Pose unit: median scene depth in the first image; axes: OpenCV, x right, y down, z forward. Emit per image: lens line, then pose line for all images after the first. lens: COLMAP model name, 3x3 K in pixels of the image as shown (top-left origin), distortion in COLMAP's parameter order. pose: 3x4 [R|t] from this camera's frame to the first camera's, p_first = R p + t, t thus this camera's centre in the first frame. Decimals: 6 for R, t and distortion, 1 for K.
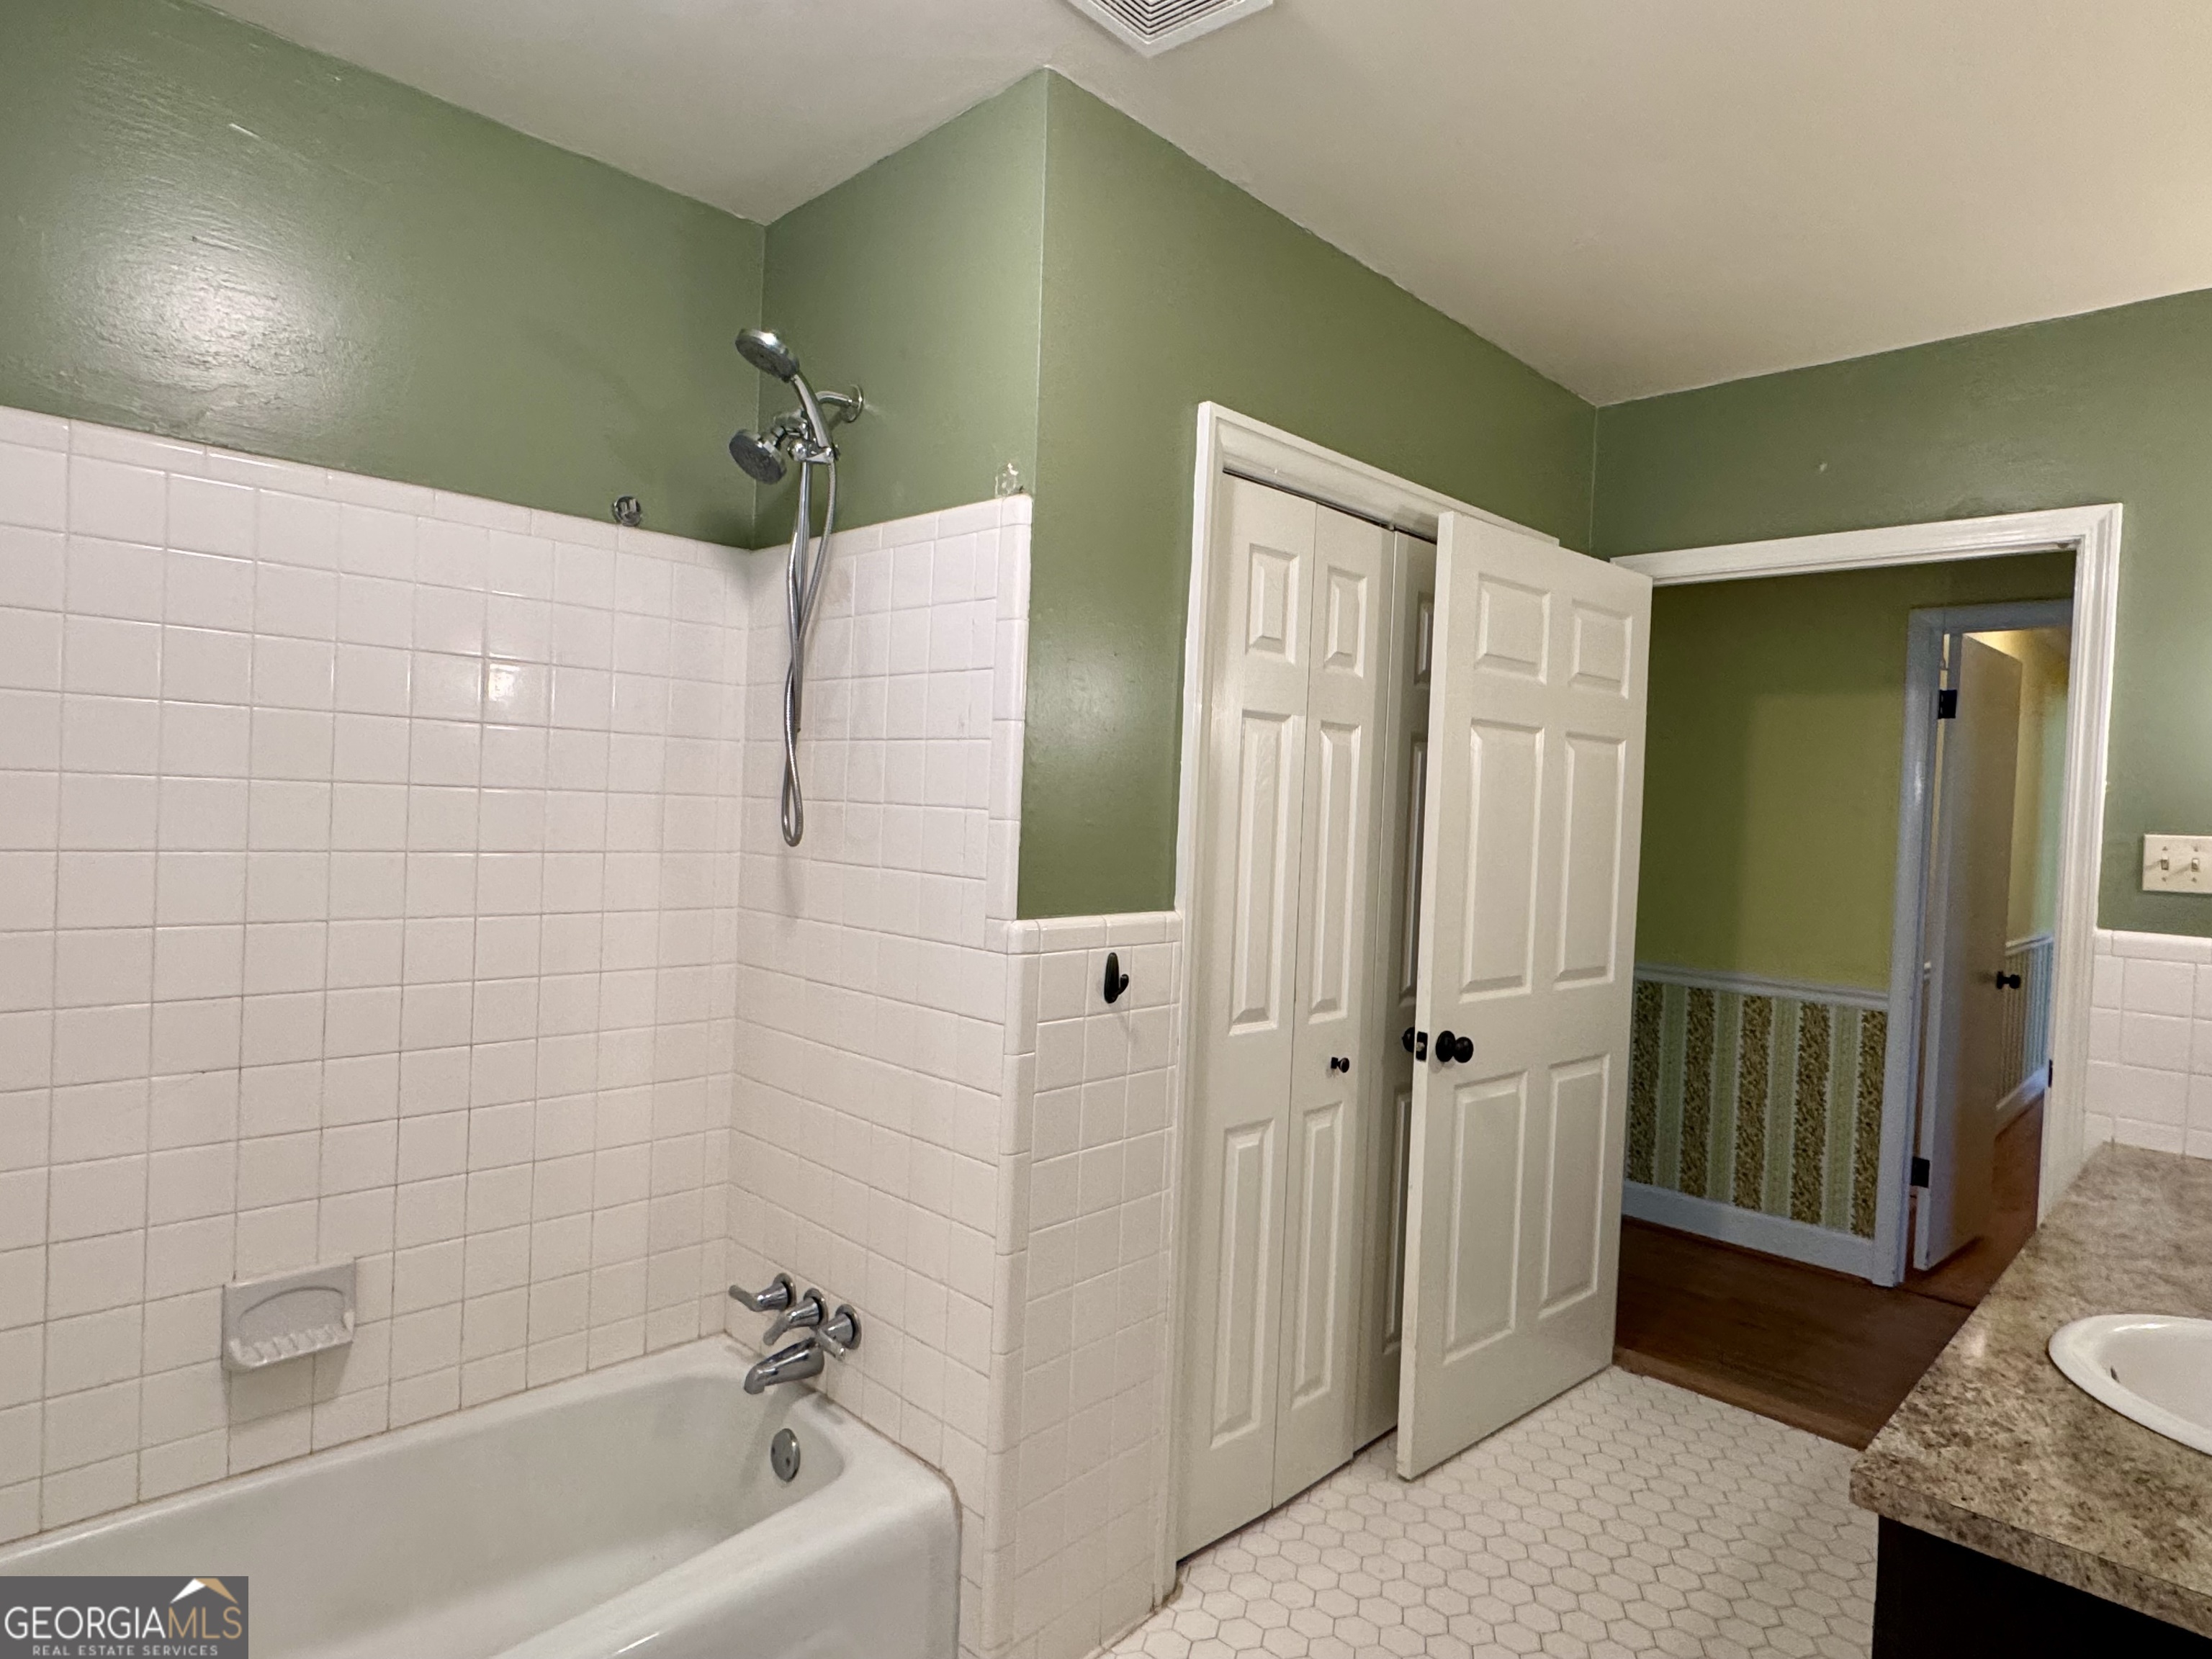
lens RADIAL K [[1237.7, 0, 1107.0], [0, 1237.7, 821.9], [0, 0, 1]] dist [0.003221, 0.000570]
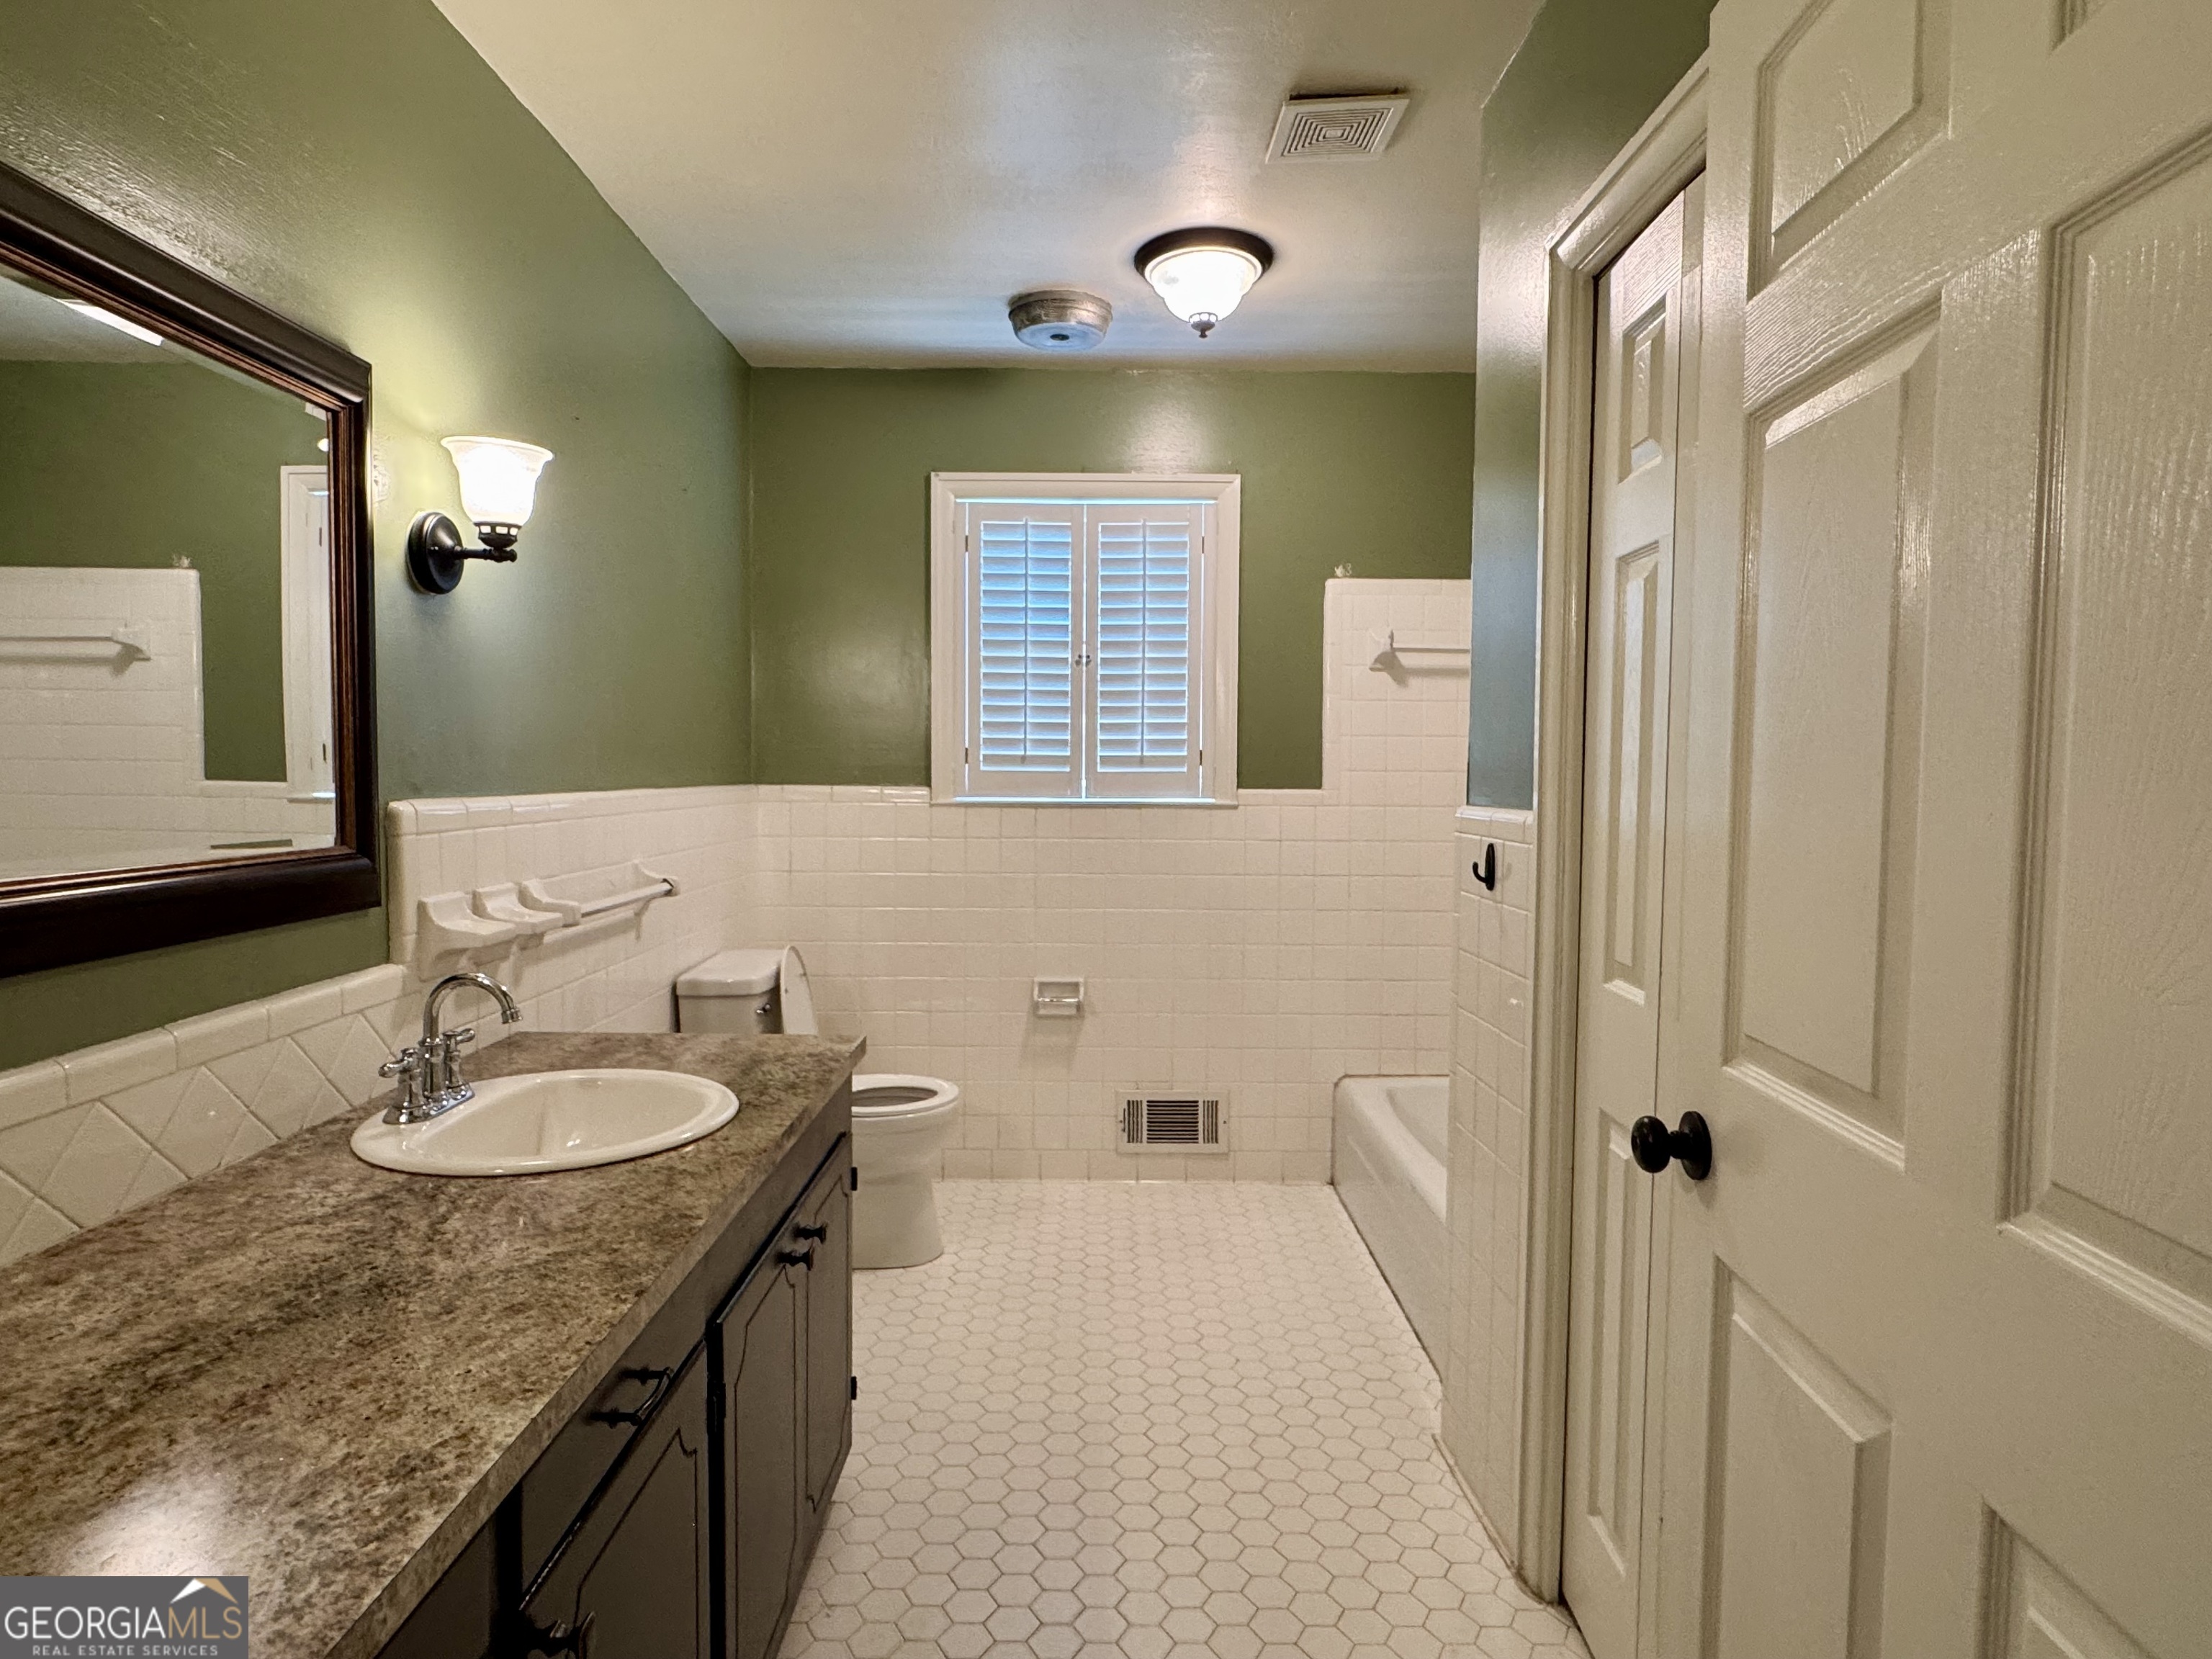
lens RADIAL K [[1237.7, 0, 1107.0], [0, 1237.7, 821.9], [0, 0, 1]] dist [0.003221, 0.000570]
pose [[-0.713073, -0.014775, -0.700934, 0.425215], [-0.050219, 0.998286, 0.030046, 0.044501], [0.699289, 0.056625, -0.712593, 0.826877]]
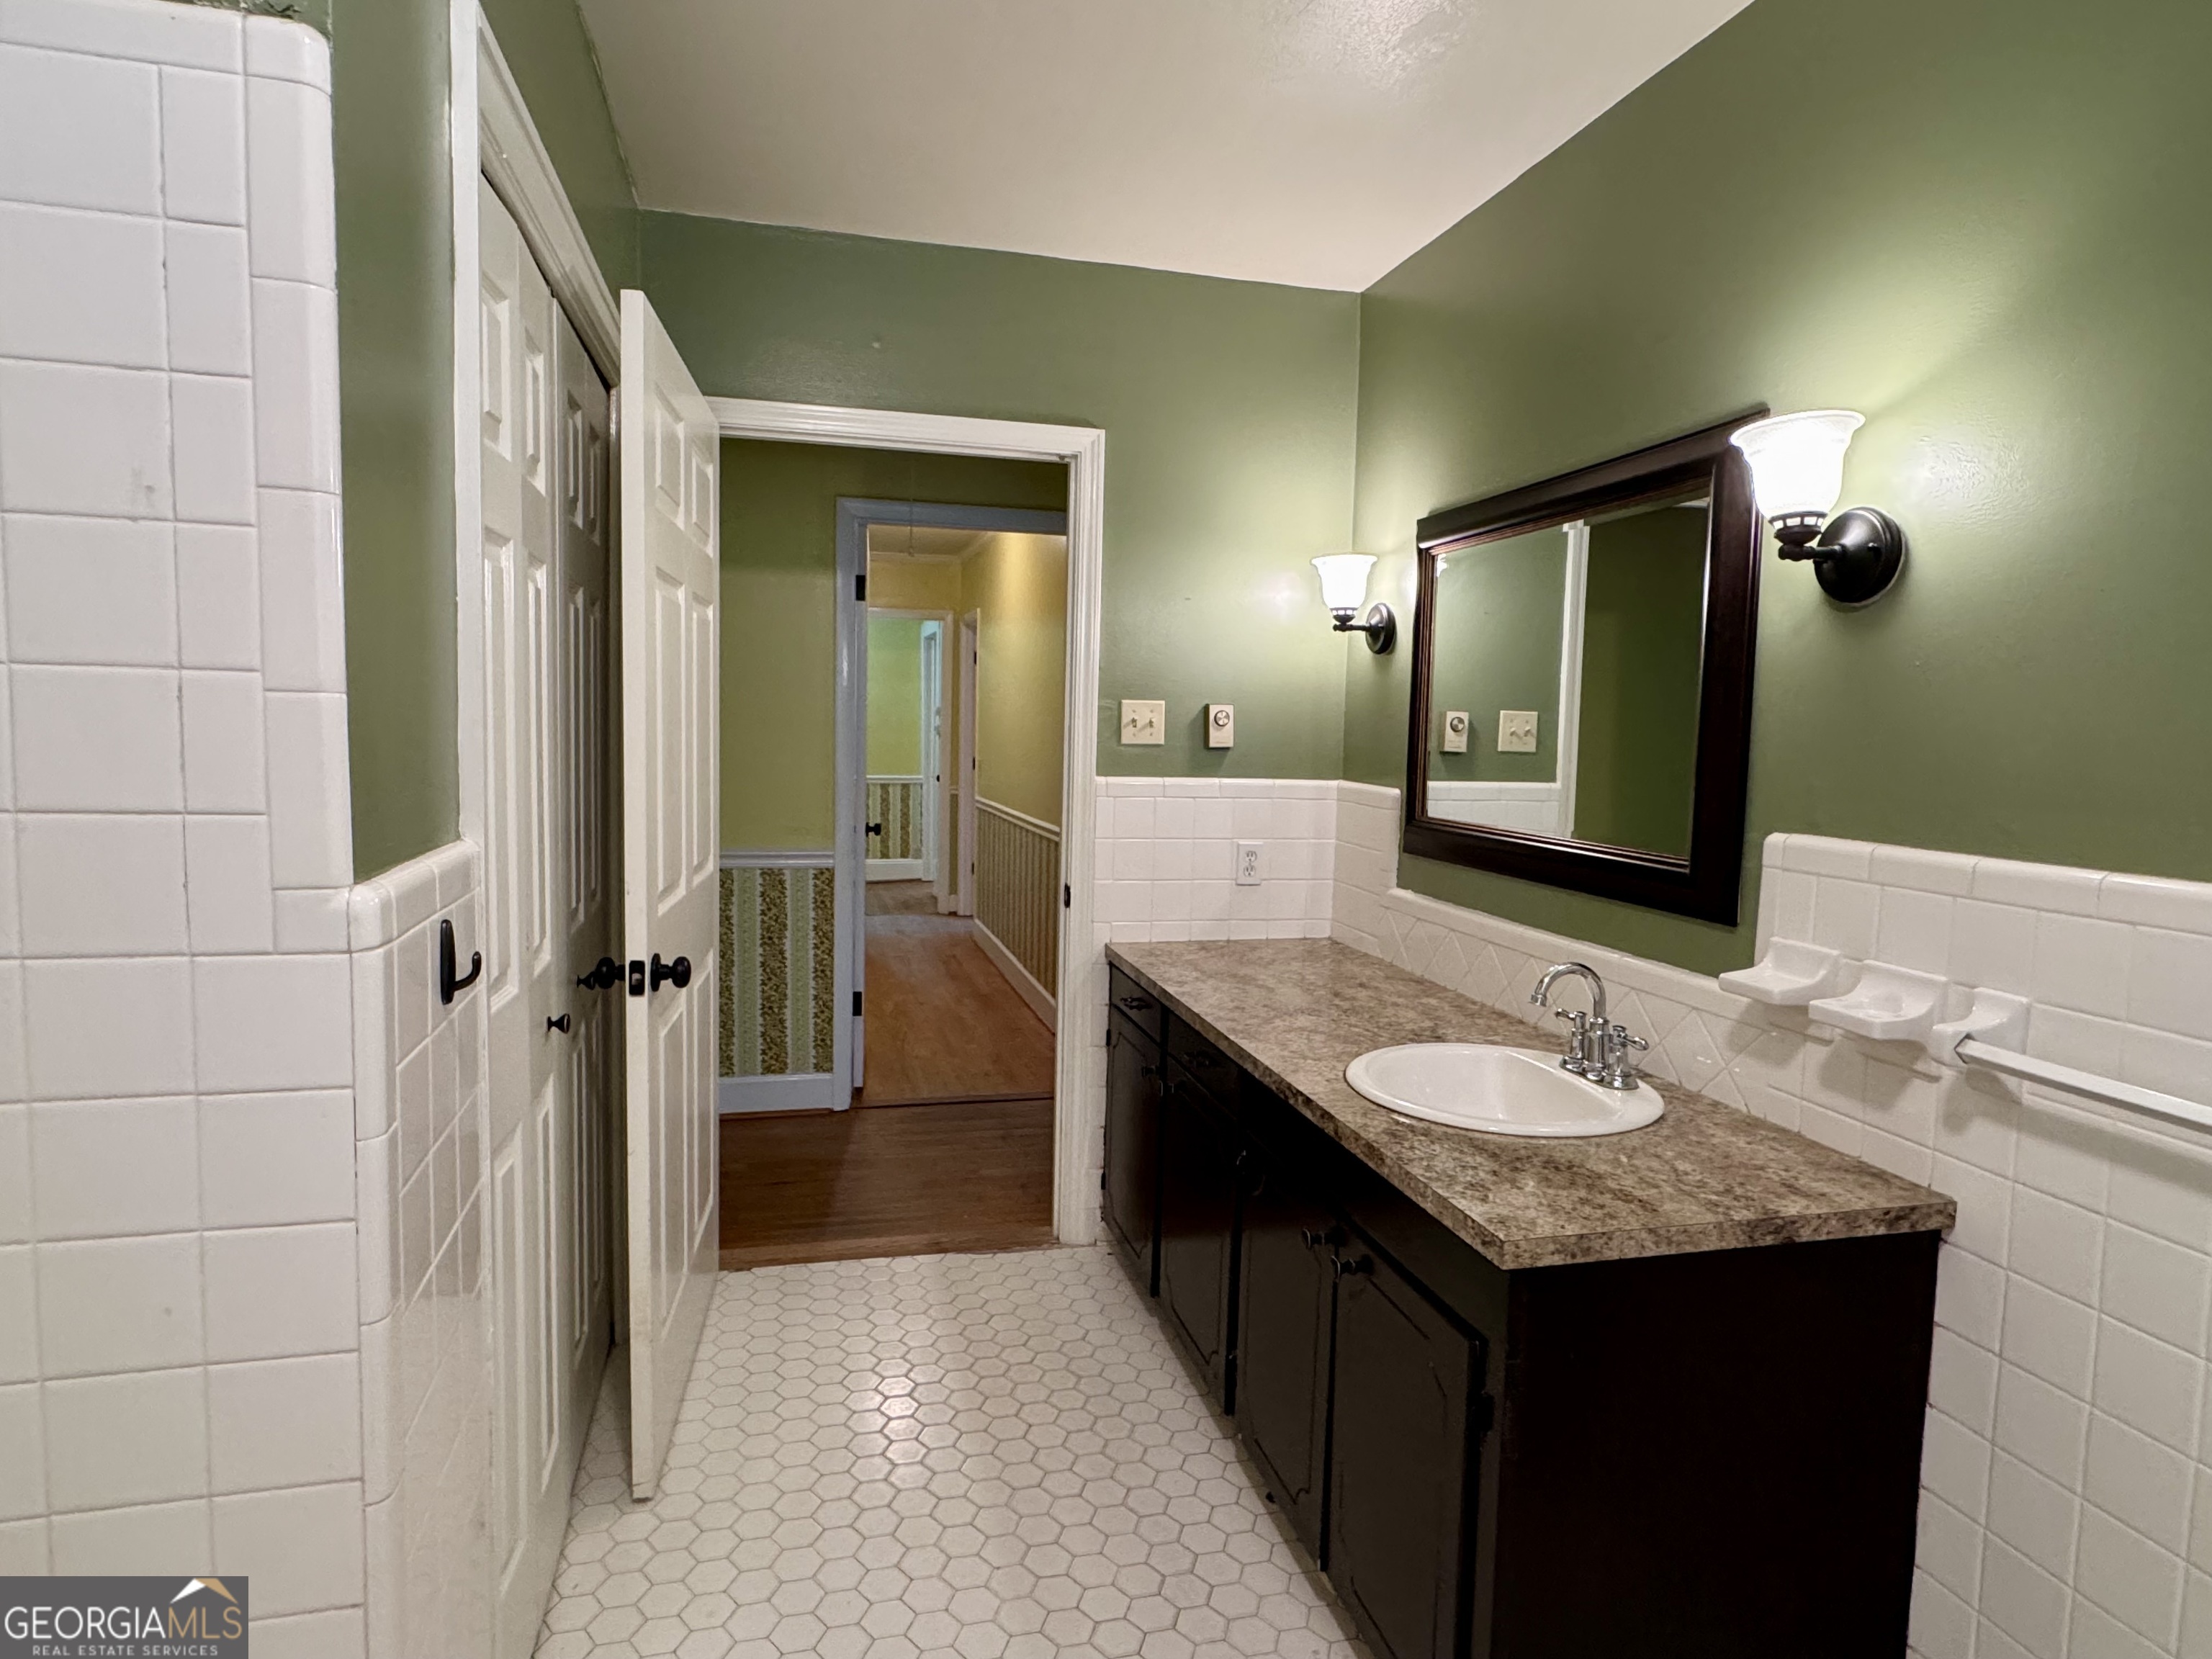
lens RADIAL K [[1237.7, 0, 1107.0], [0, 1237.7, 821.9], [0, 0, 1]] dist [0.003221, 0.000570]
pose [[0.526655, -0.093895, 0.844877, -0.244438], [0.009669, 0.994479, 0.104493, 0.001032], [-0.850024, -0.046863, 0.524655, 0.322988]]
